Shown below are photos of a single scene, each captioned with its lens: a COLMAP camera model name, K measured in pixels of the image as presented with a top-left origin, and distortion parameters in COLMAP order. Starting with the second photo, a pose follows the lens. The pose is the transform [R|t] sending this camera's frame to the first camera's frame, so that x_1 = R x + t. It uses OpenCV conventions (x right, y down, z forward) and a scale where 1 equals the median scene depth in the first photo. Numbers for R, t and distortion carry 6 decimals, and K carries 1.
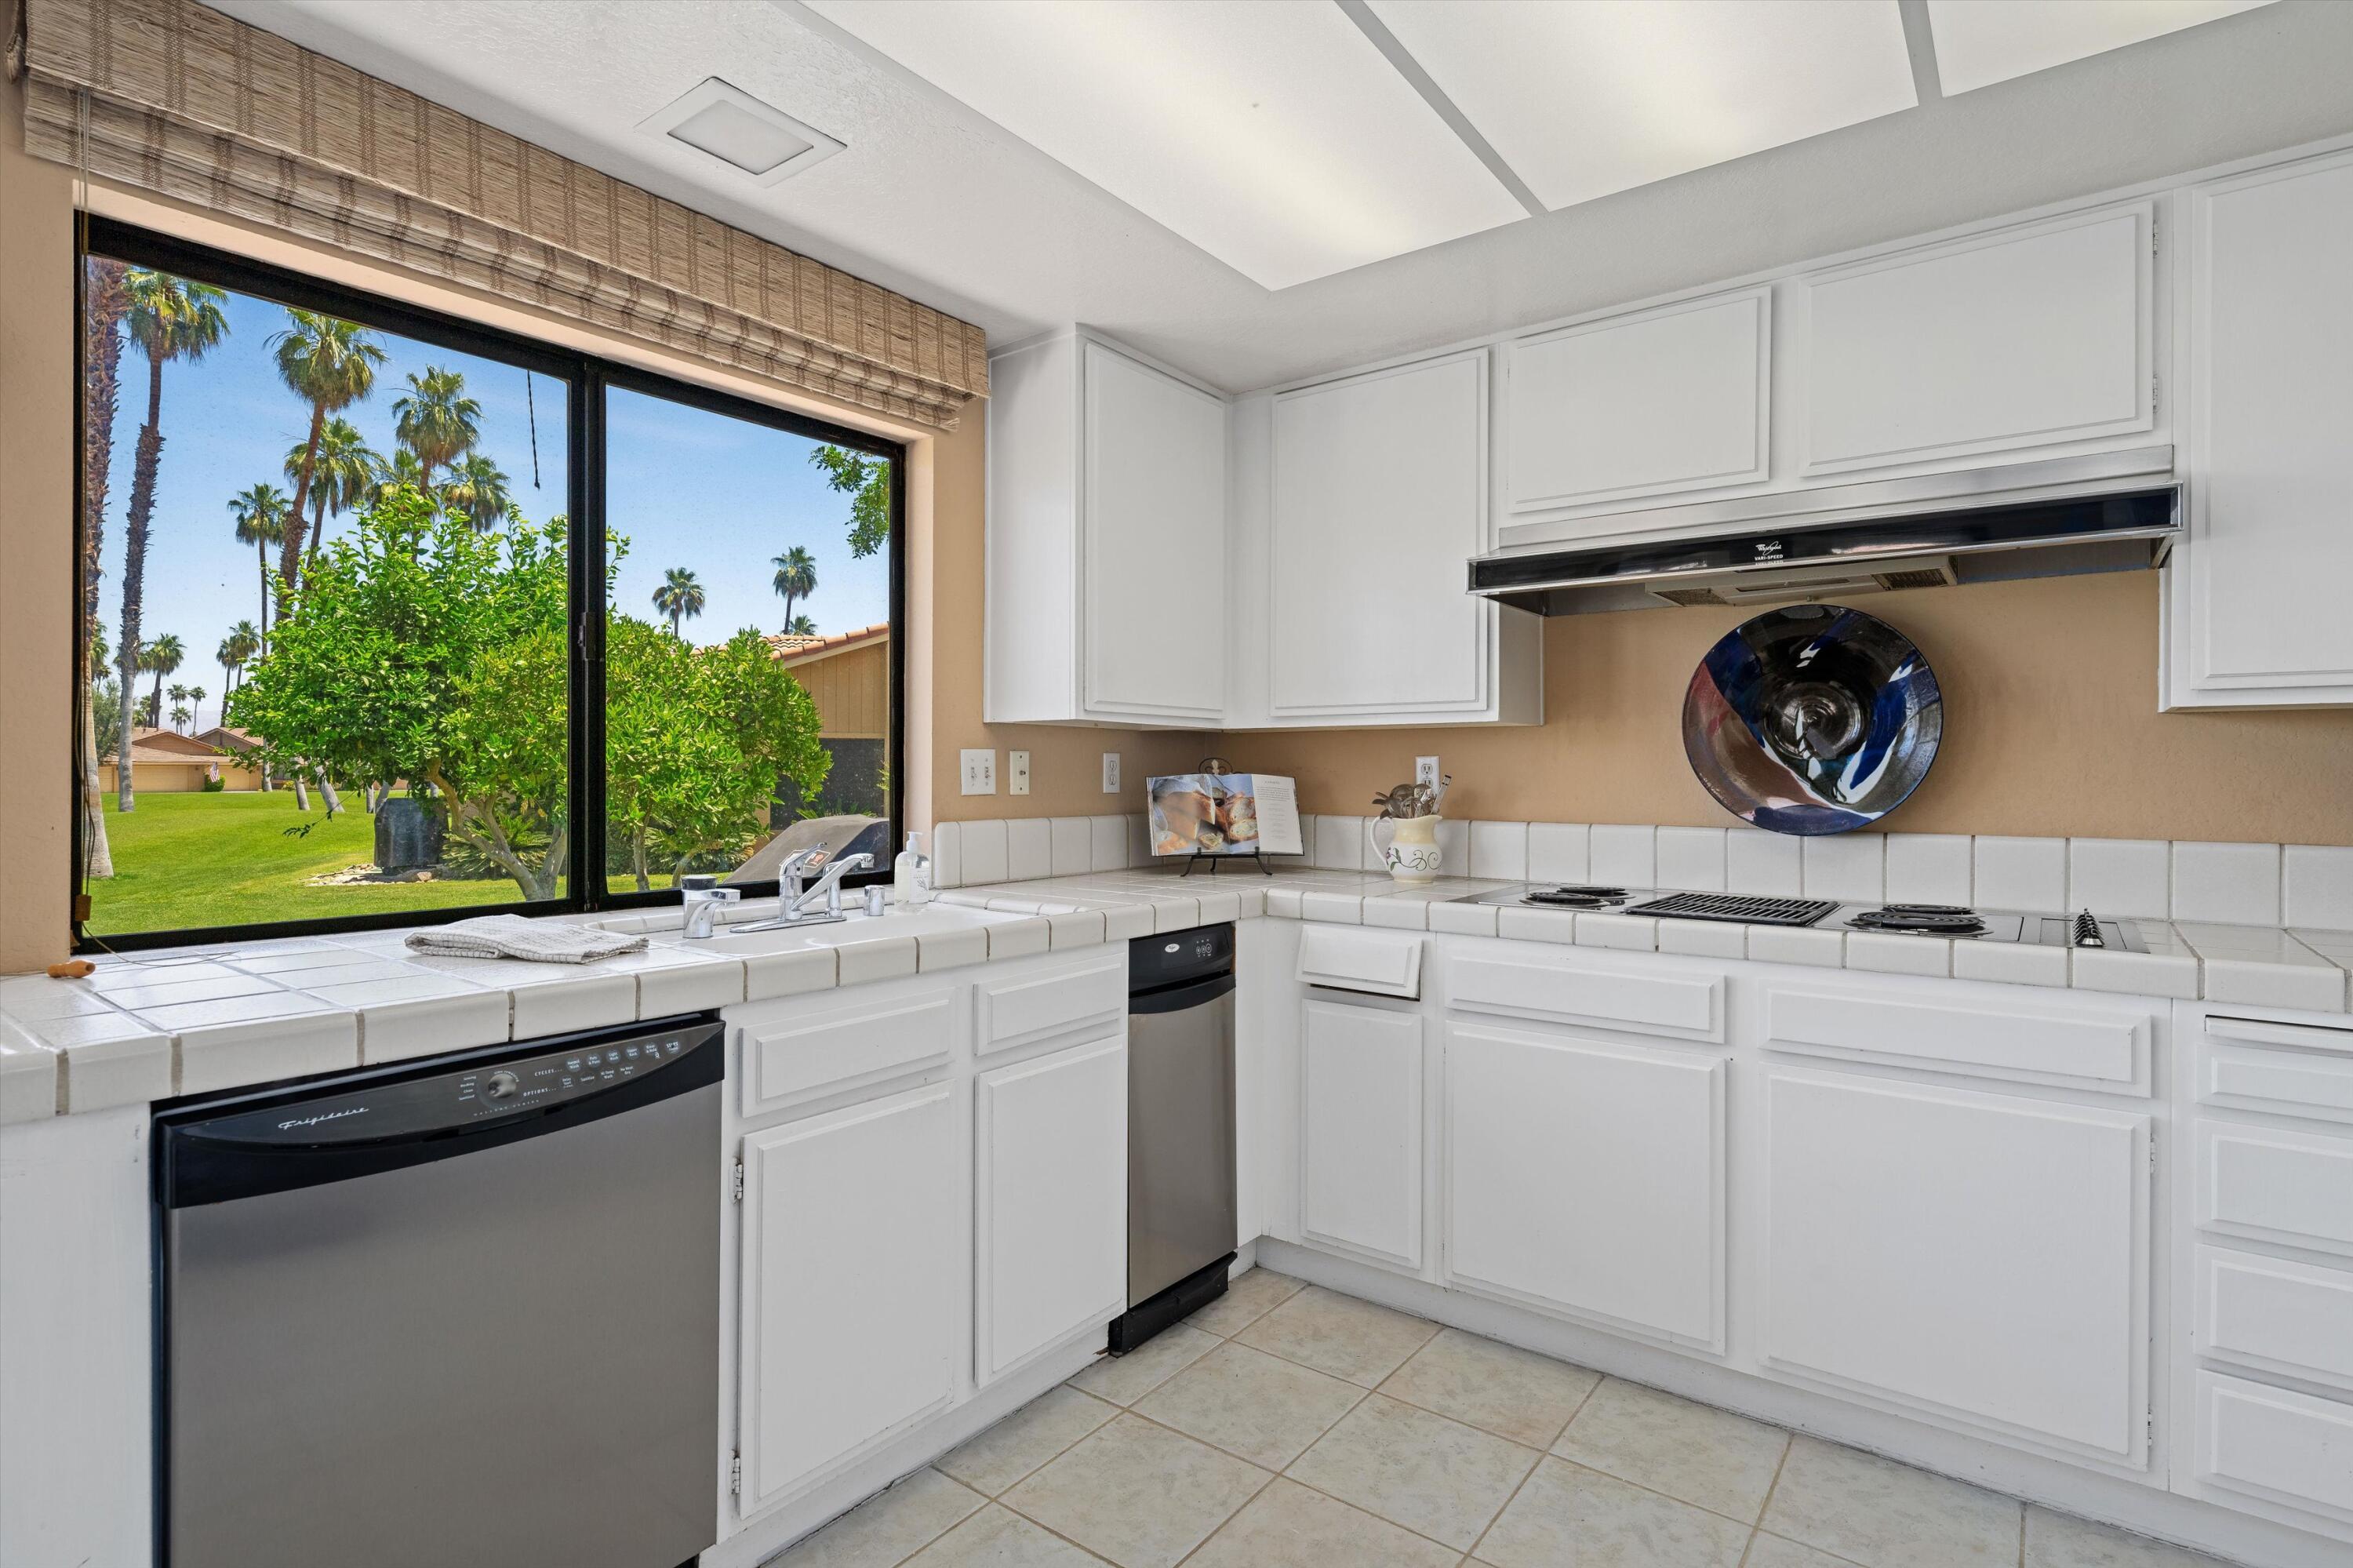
lens RADIAL K [[1165.1, 0, 1184.4], [0, 1165.1, 772.6], [0, 0, 1]] dist [0.001417, 0.000340]
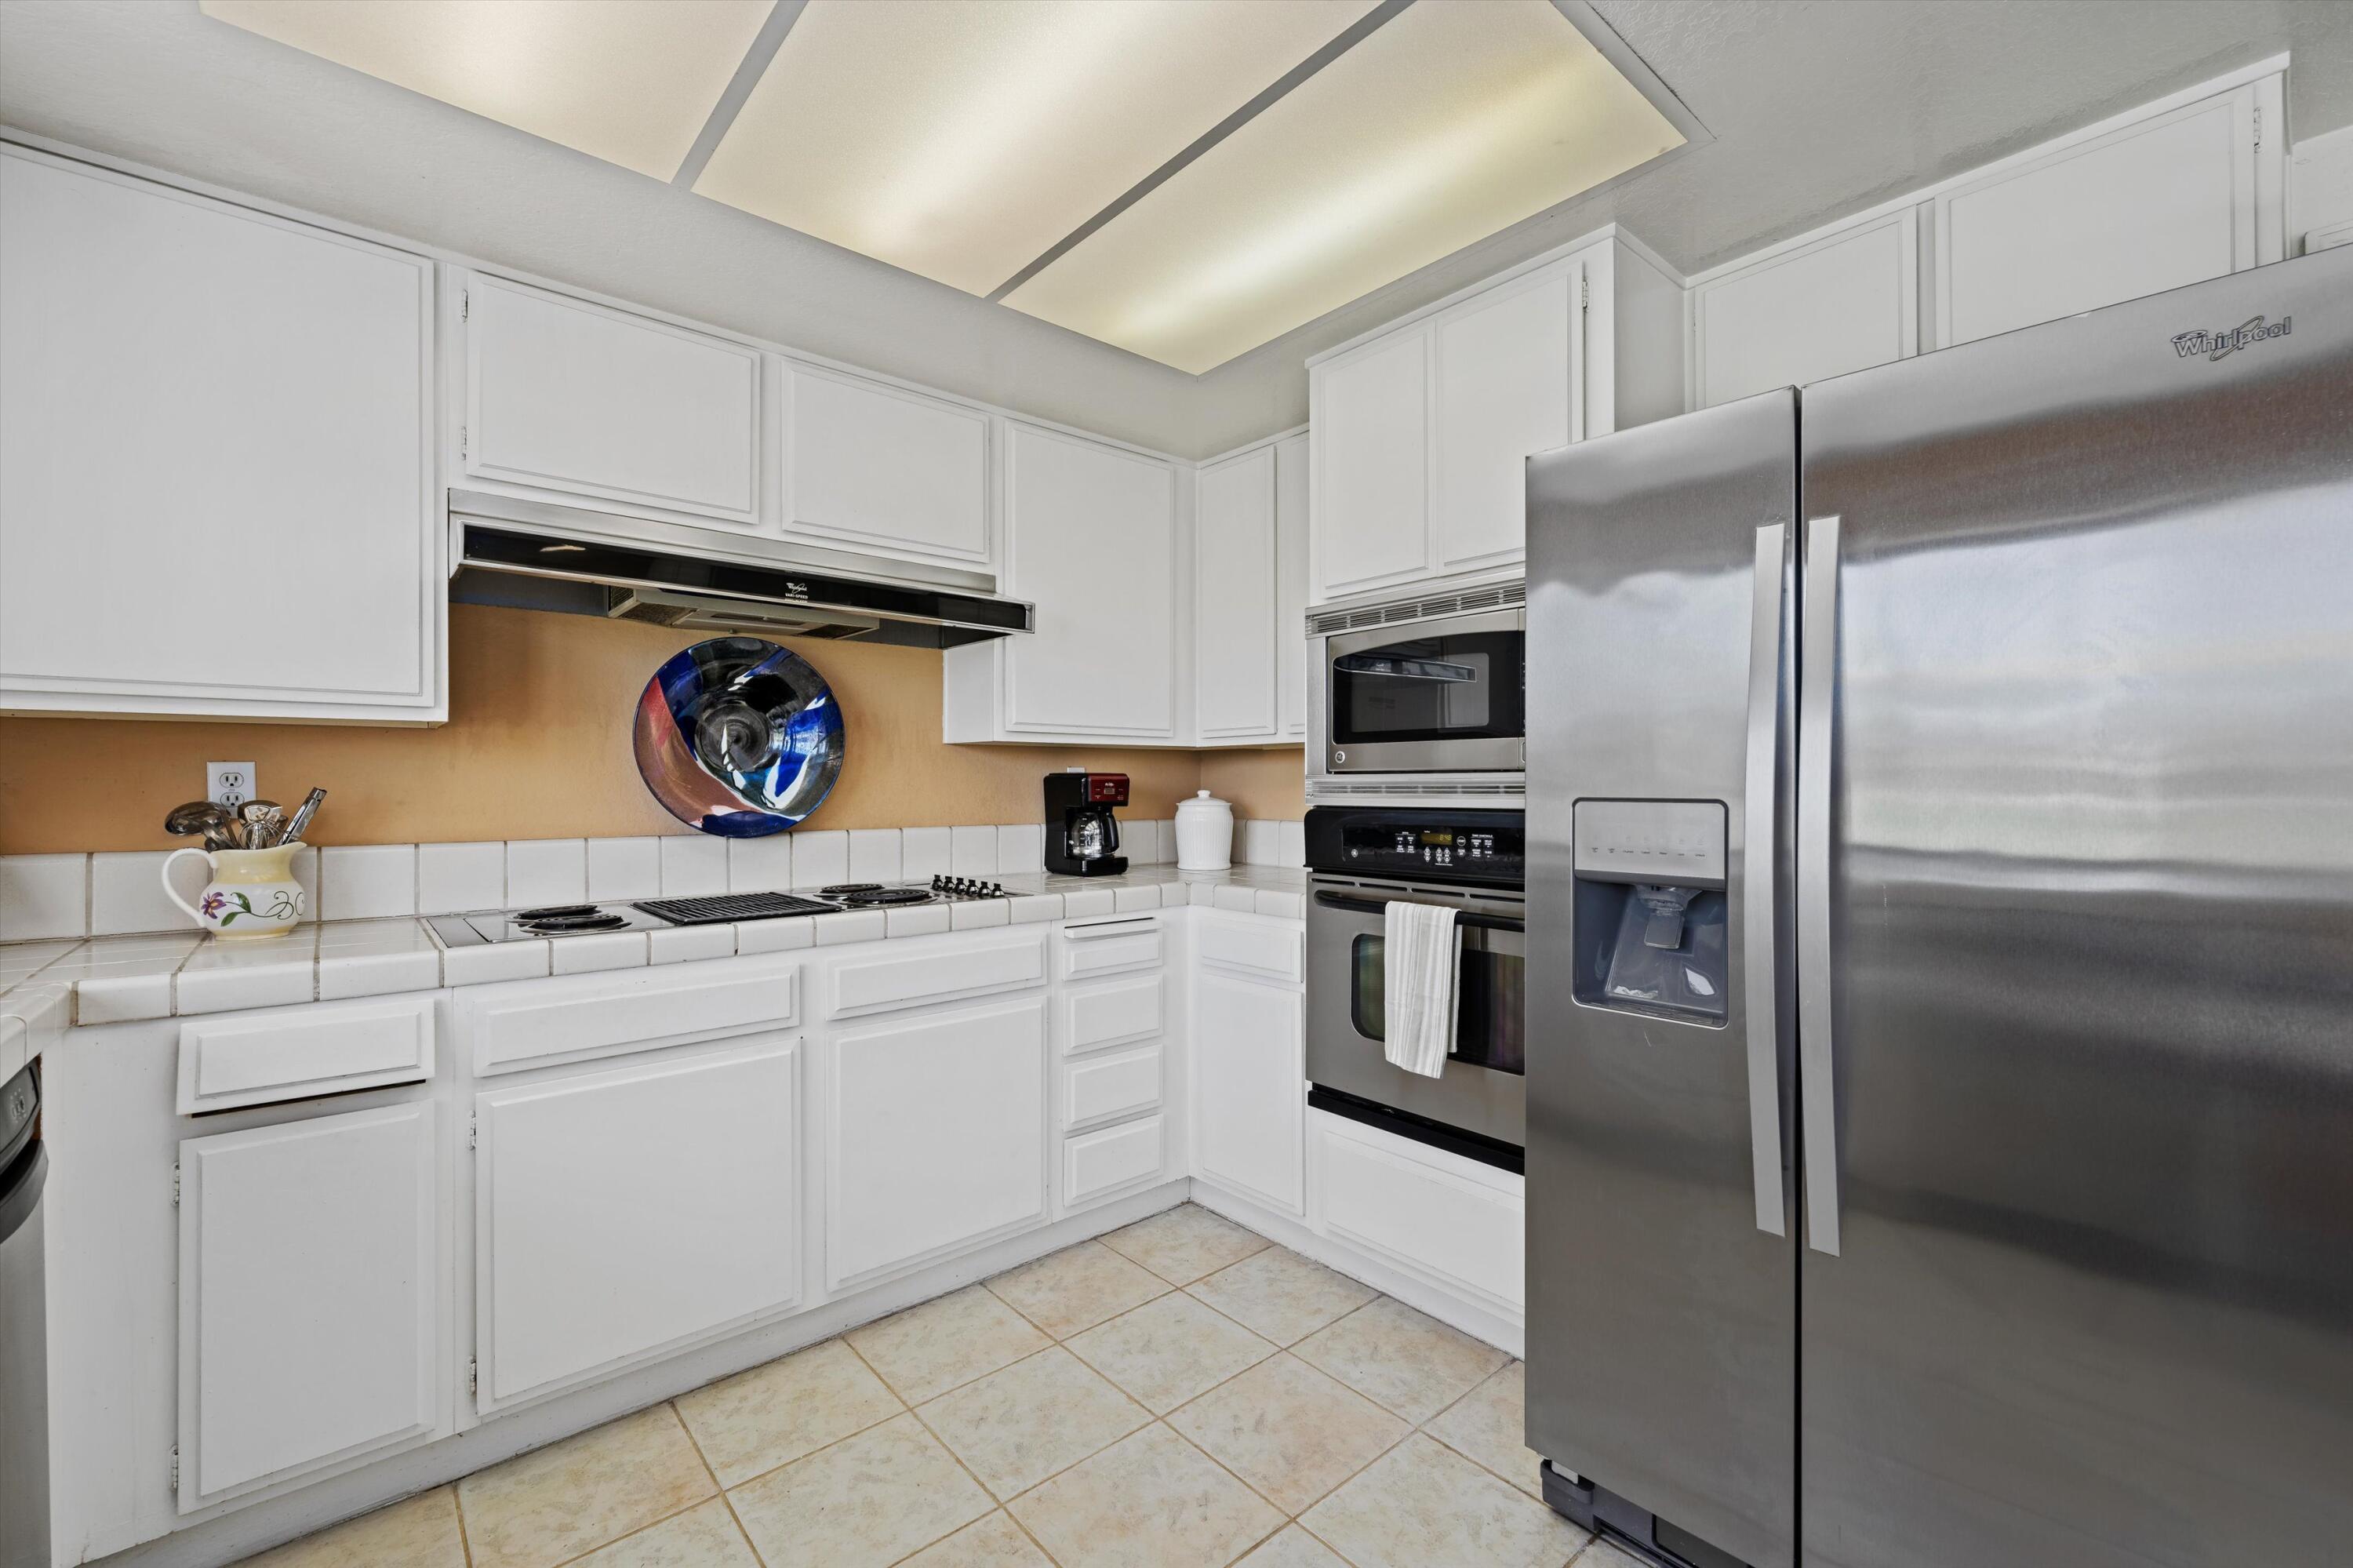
lens RADIAL K [[990.0, 0, 1176.5], [0, 990.0, 784.0], [0, 0, 1]] dist [-0.001559, -0.000108]
pose [[0.210761, -0.001612, 0.977536, -0.342700], [0.004662, 0.999989, 0.000643, 0.002224], [-0.977527, 0.004422, 0.210766, 0.391944]]
